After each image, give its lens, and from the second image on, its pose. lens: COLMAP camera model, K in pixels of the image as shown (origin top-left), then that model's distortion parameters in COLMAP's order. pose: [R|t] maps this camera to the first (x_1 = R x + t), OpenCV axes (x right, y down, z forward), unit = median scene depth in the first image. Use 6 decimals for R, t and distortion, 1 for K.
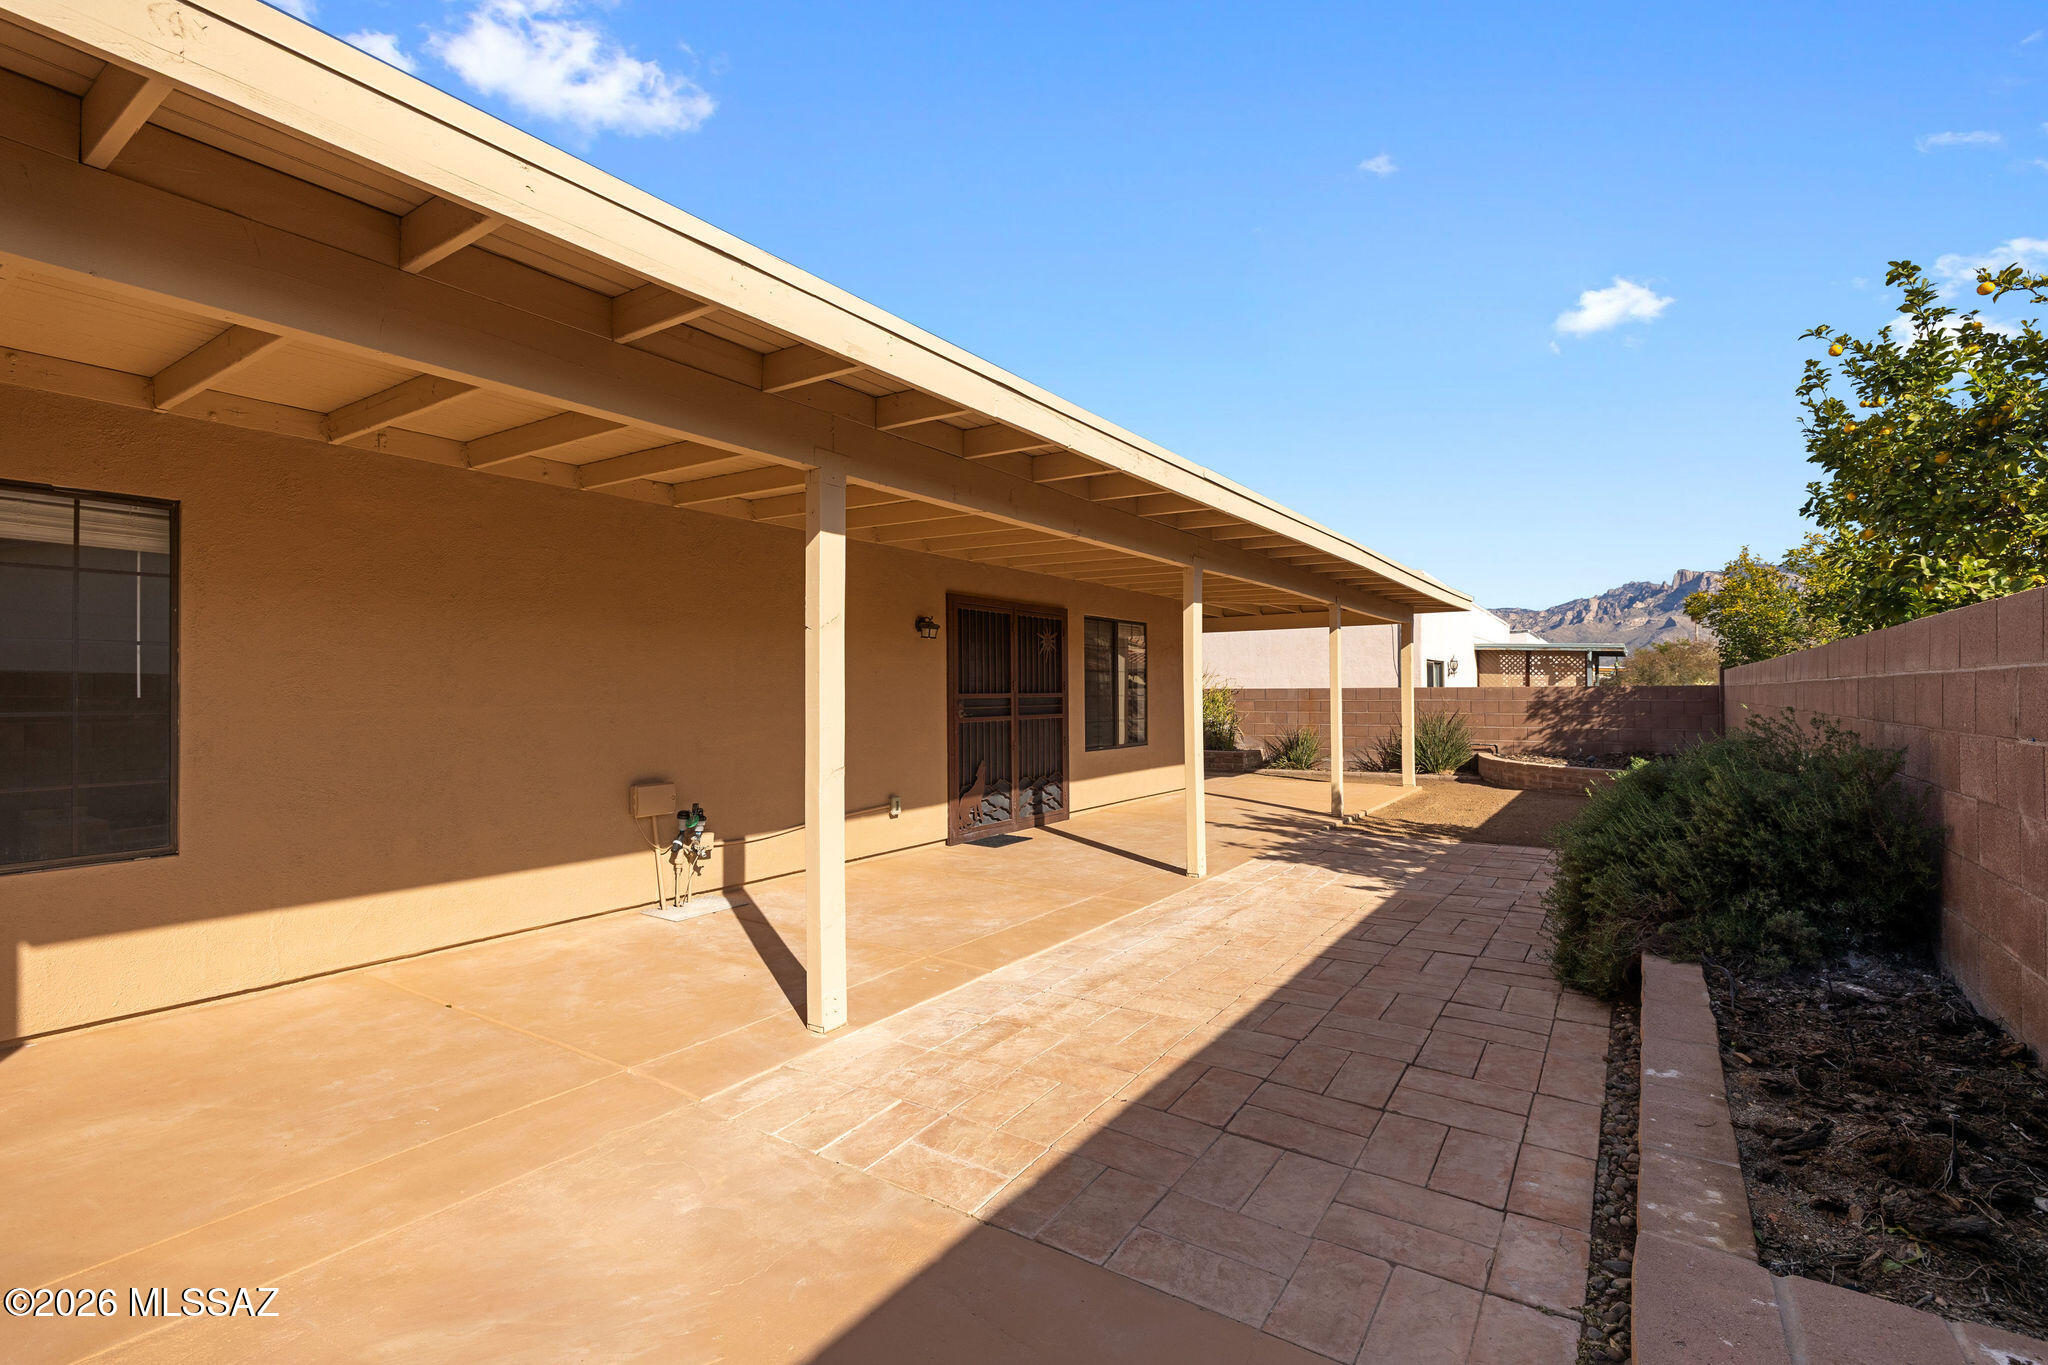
lens RADIAL K [[934.7, 0, 1019.3], [0, 934.7, 686.9], [0, 0, 1]] dist [0.002663, 0.000346]
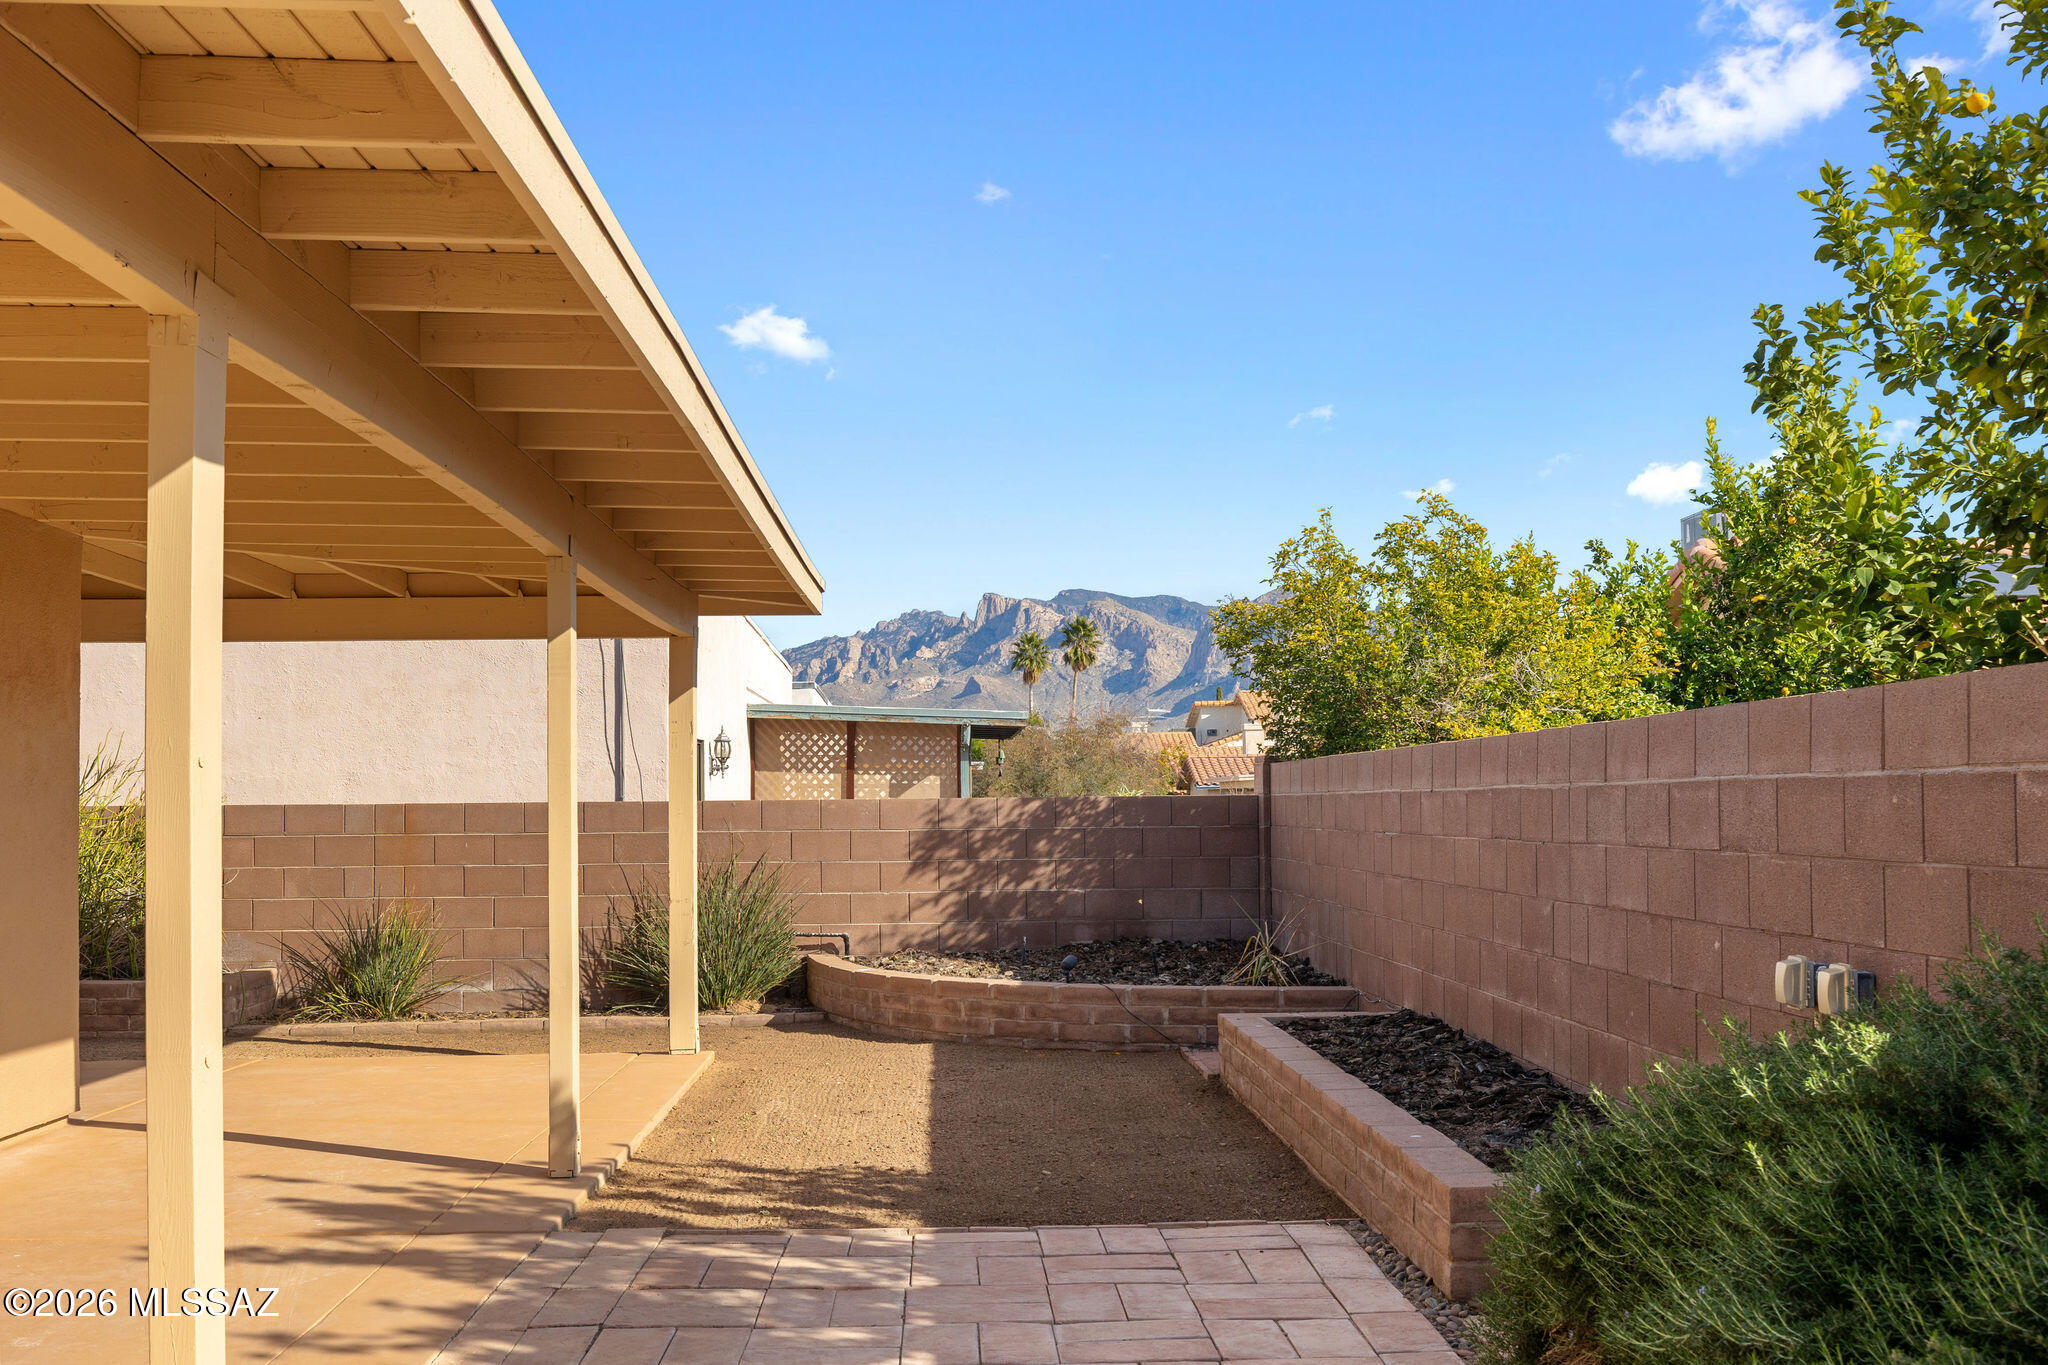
lens RADIAL K [[2037.0, 0, 1025.2], [0, 2037.0, 687.1], [0, 0, 1]] dist [0.015325, 0.000000]
pose [[0.804311, 0.032248, 0.593333, 0.018980], [0.001522, 0.998411, -0.056327, 0.001729], [-0.594207, 0.046208, 0.802984, 0.211265]]
